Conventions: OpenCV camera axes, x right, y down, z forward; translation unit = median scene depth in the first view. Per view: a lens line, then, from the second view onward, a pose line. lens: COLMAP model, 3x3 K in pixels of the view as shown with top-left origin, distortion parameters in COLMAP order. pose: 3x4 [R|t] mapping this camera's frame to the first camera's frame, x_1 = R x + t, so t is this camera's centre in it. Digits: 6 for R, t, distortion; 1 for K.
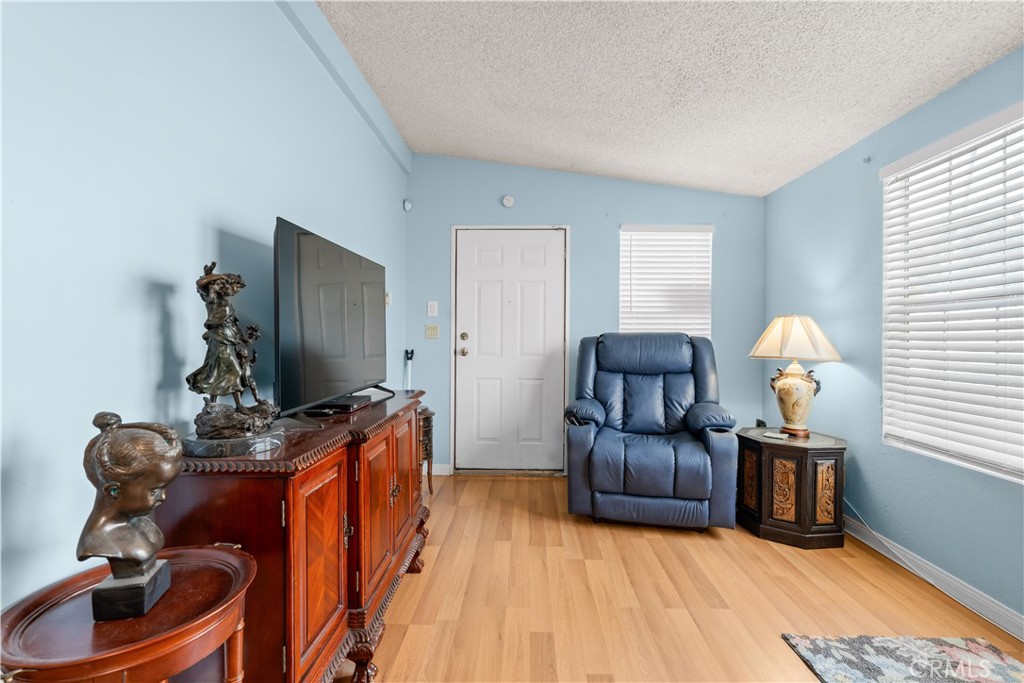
lens RADIAL K [[464.6, 0, 515.6], [0, 464.6, 333.3], [0, 0, 1]] dist [-0.003303, 0.002086]
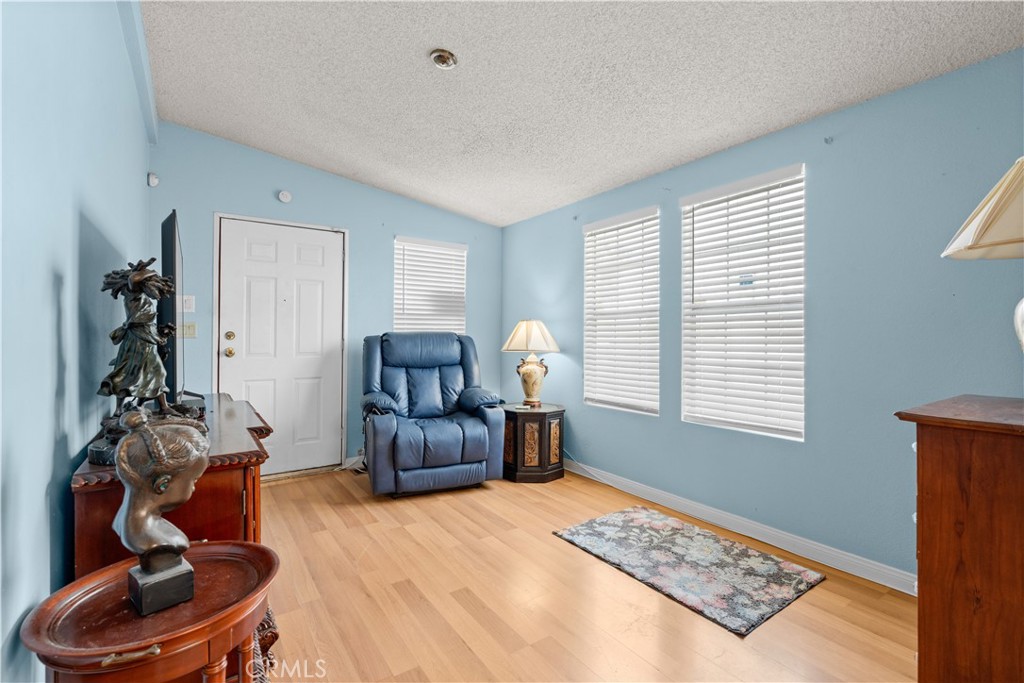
lens RADIAL K [[464.6, 0, 515.6], [0, 464.6, 333.3], [0, 0, 1]] dist [-0.003303, 0.002086]
pose [[0.805068, 0.000315, 0.593183, -0.273204], [-0.001352, 0.999998, 0.001303, -0.000057], [-0.593181, -0.001851, 0.805067, -0.094576]]
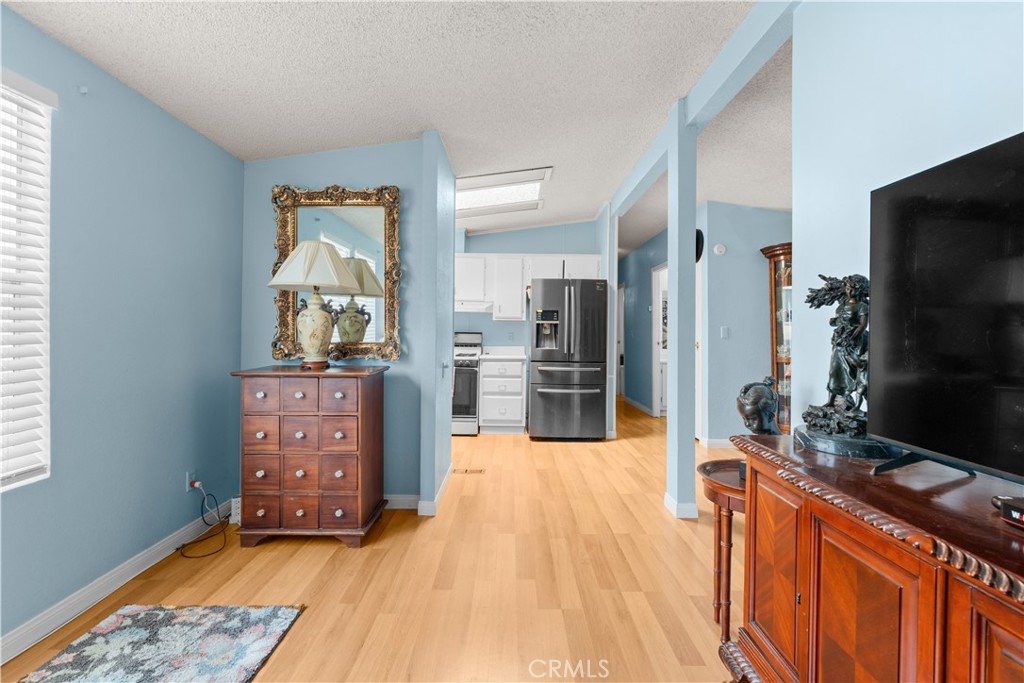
lens RADIAL K [[464.6, 0, 515.6], [0, 464.6, 333.3], [0, 0, 1]] dist [-0.003303, 0.002086]
pose [[-0.999108, -0.011022, -0.040752, 0.449673], [-0.010932, 0.999937, -0.002430, 0.005113], [0.040776, -0.001983, -0.999166, 2.091617]]
